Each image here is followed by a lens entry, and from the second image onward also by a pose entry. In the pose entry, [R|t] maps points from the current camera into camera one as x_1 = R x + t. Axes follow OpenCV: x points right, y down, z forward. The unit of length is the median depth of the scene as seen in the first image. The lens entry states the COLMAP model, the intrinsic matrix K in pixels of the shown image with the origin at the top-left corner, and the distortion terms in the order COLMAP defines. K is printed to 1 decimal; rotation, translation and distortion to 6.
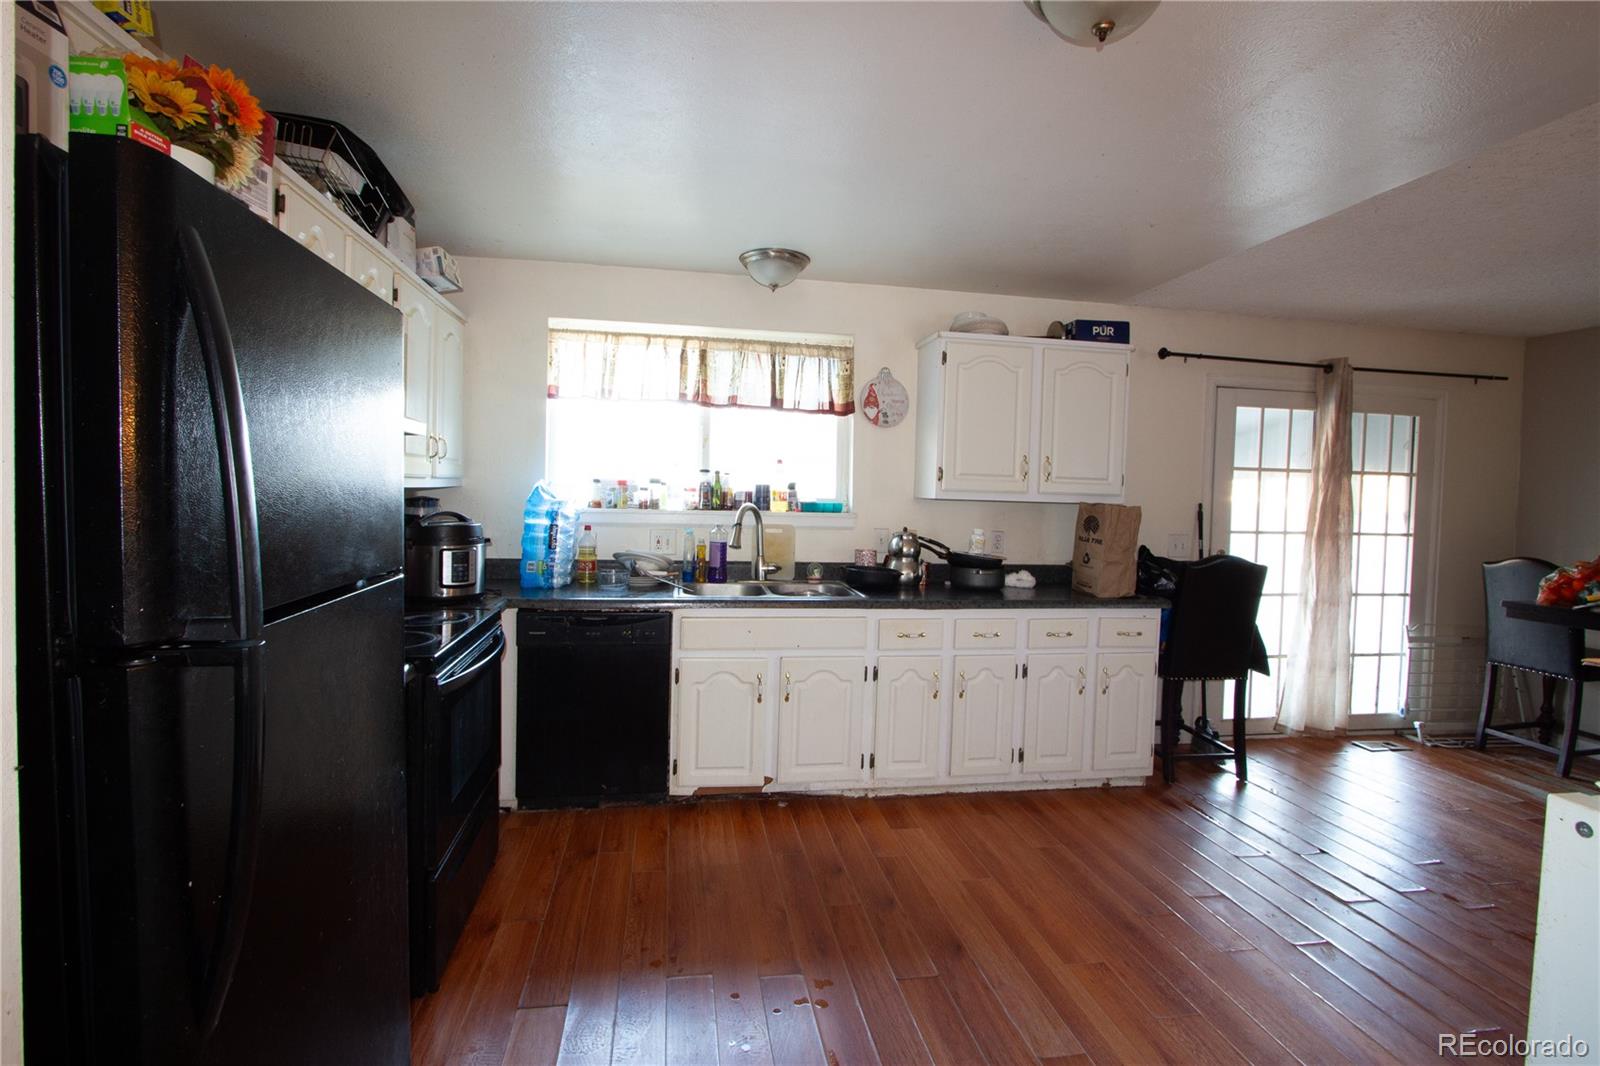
lens RADIAL K [[746.3, 0, 791.3], [0, 746.3, 523.0], [0, 0, 1]] dist [-0.022260, 0.008073]
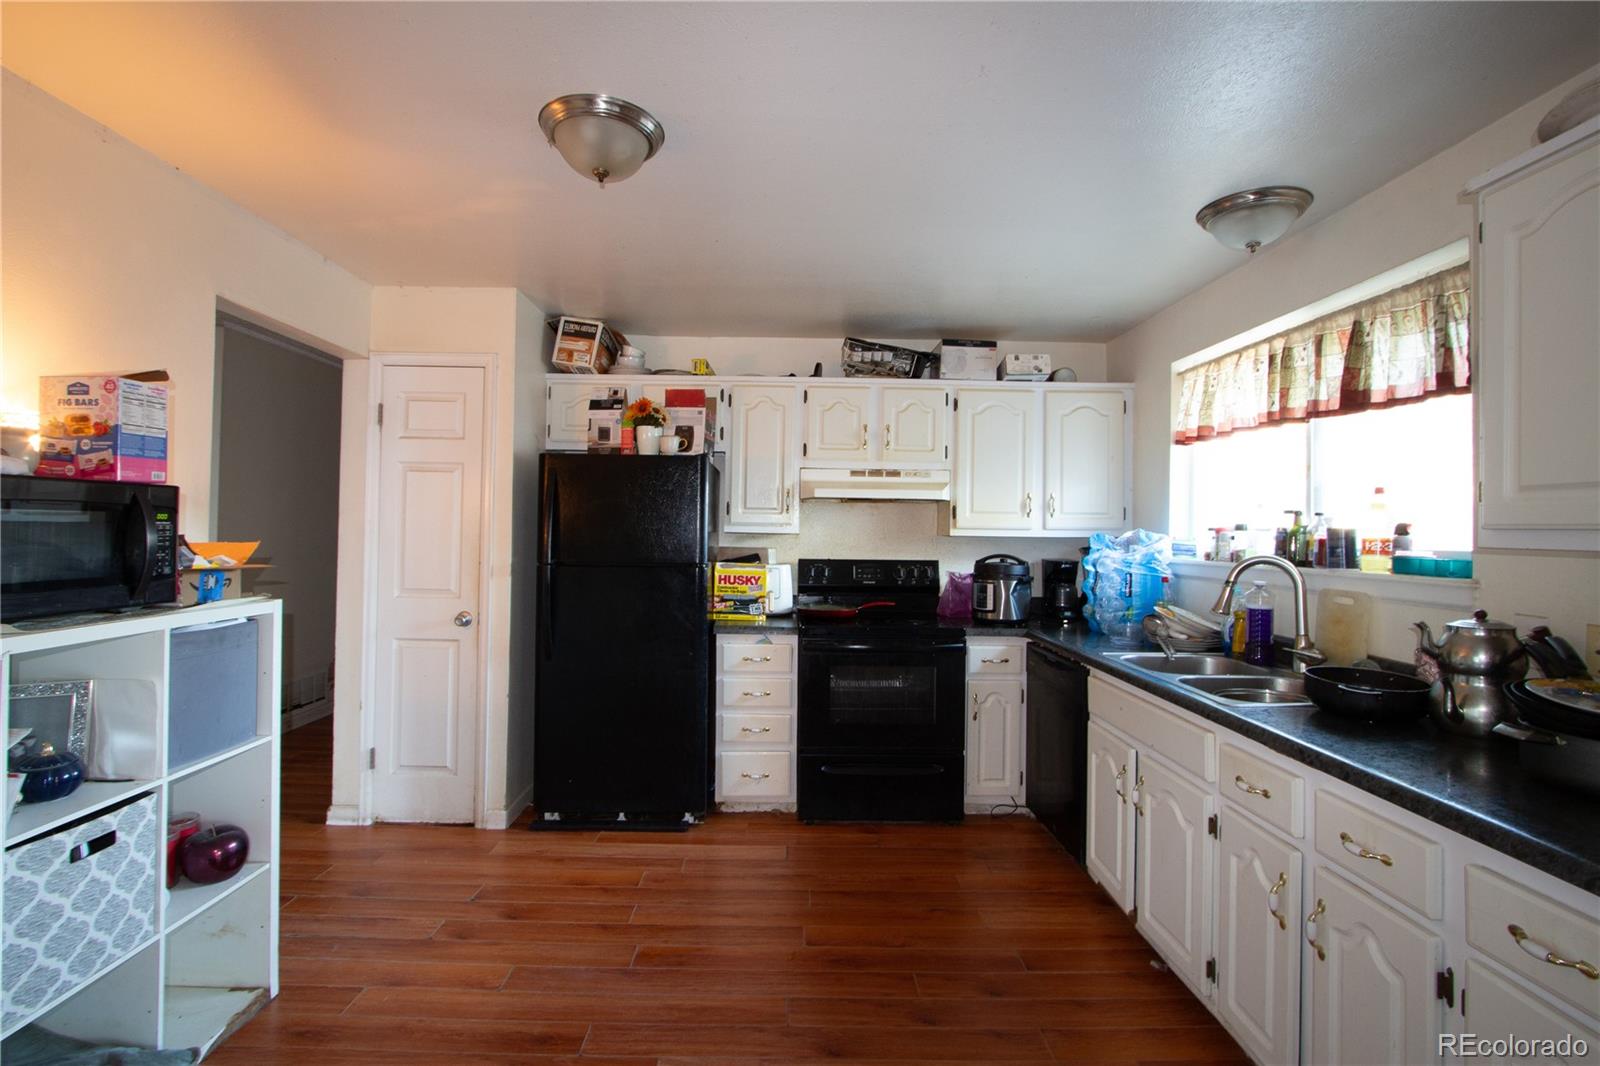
lens RADIAL K [[746.3, 0, 791.3], [0, 746.3, 523.0], [0, 0, 1]] dist [-0.022260, 0.008073]
pose [[-0.159299, -0.032756, -0.986687, 0.679908], [-0.057944, 0.998037, -0.023778, -0.014036], [0.985528, 0.053385, -0.160885, 0.649661]]
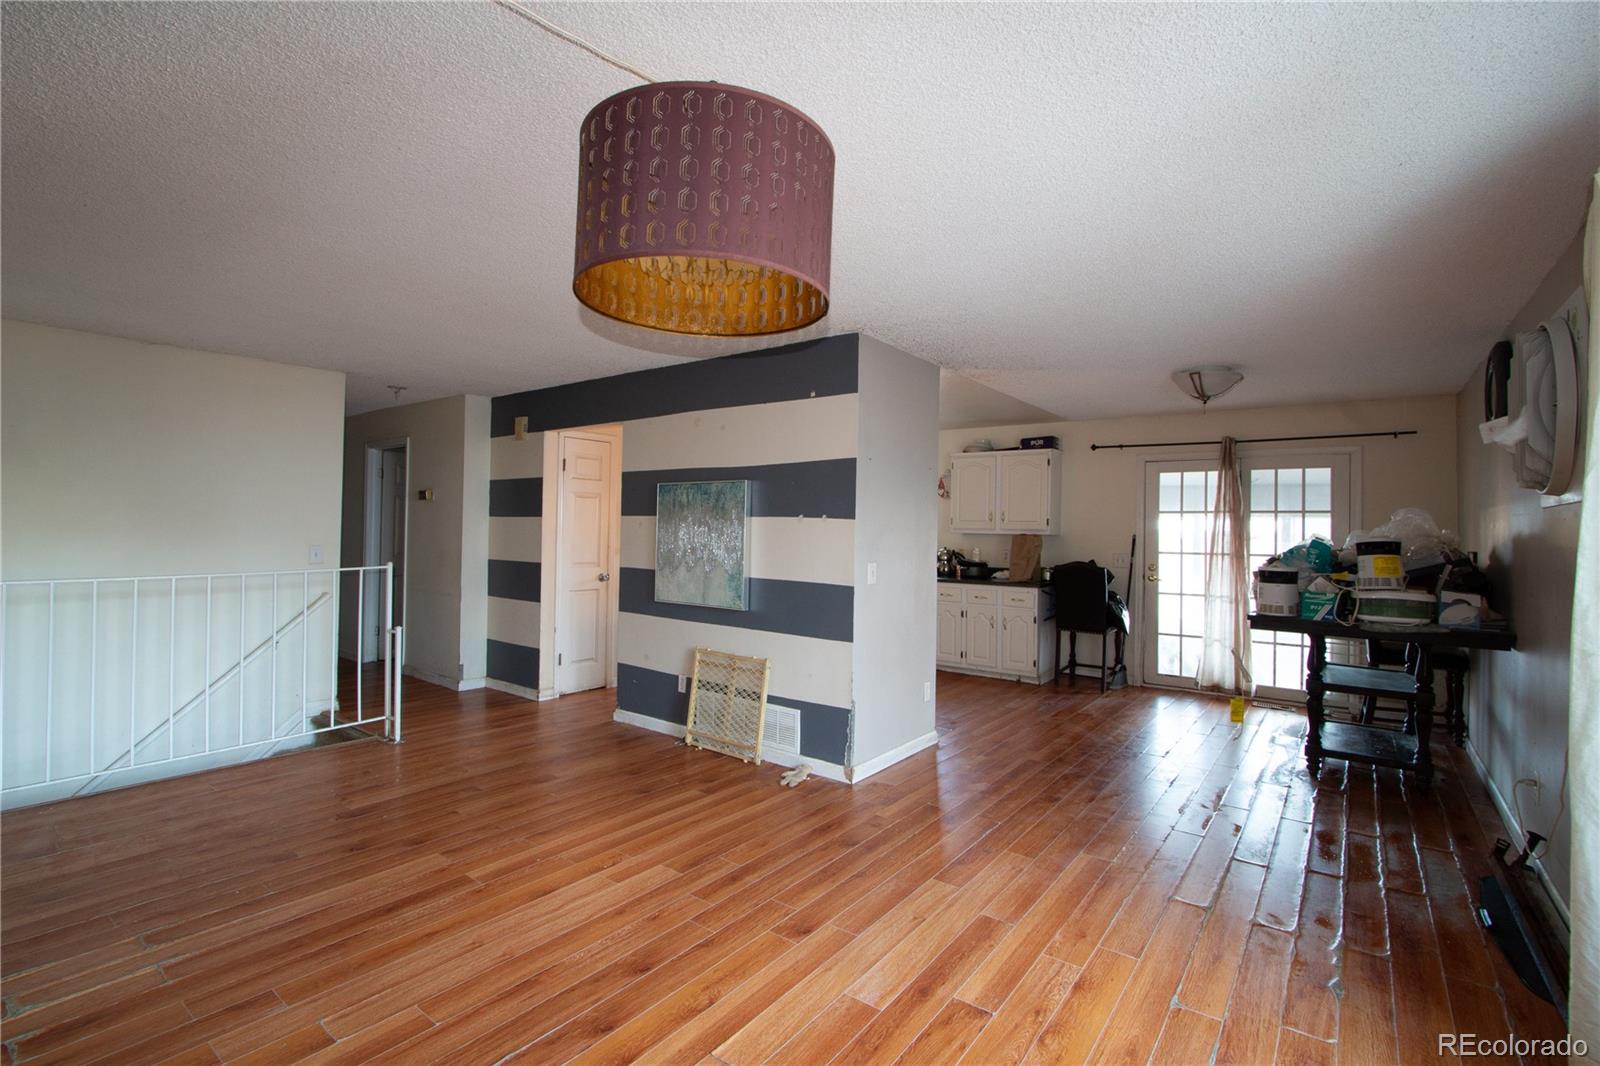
lens RADIAL K [[746.3, 0, 791.3], [0, 746.3, 523.0], [0, 0, 1]] dist [-0.022260, 0.008073]
pose [[0.676230, -0.017428, -0.736485, 1.384739], [-0.026864, 0.998472, -0.048294, 0.051557], [0.736201, 0.052443, 0.674728, -0.716331]]
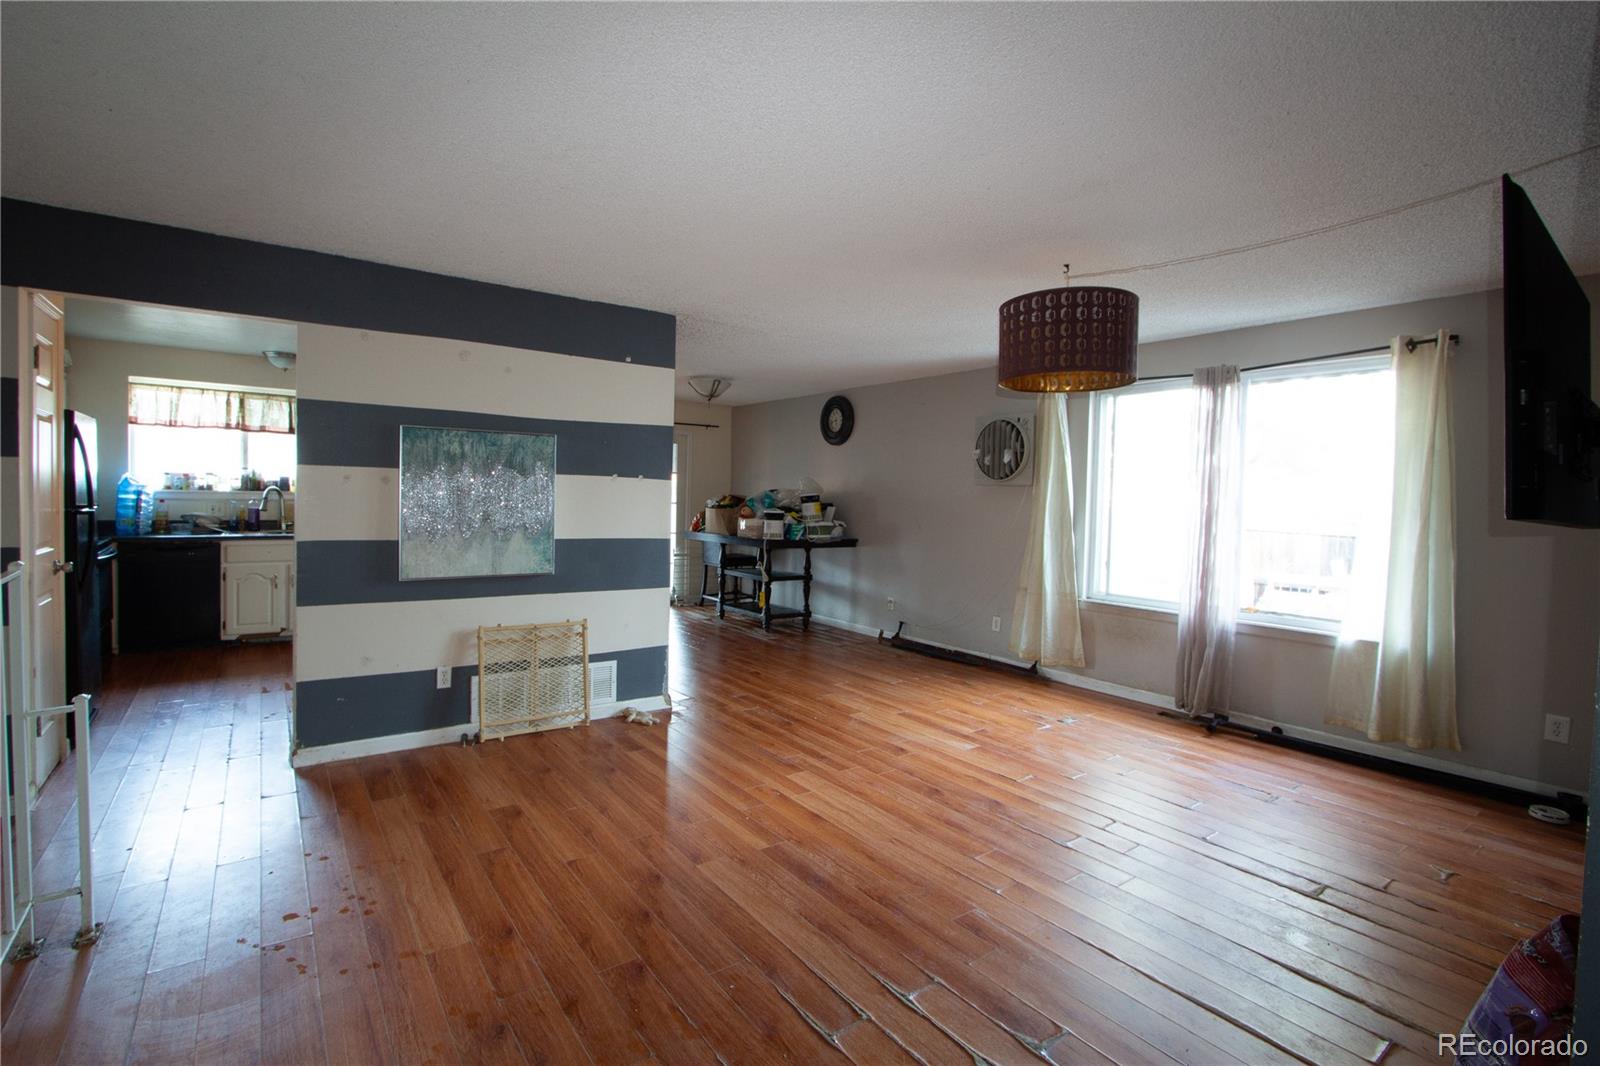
lens RADIAL K [[746.3, 0, 791.3], [0, 746.3, 523.0], [0, 0, 1]] dist [-0.022260, 0.008073]
pose [[0.891373, -0.017436, 0.452934, 0.239537], [0.011549, 0.999809, 0.015759, 0.045240], [-0.453123, -0.008816, 0.891405, -1.123214]]
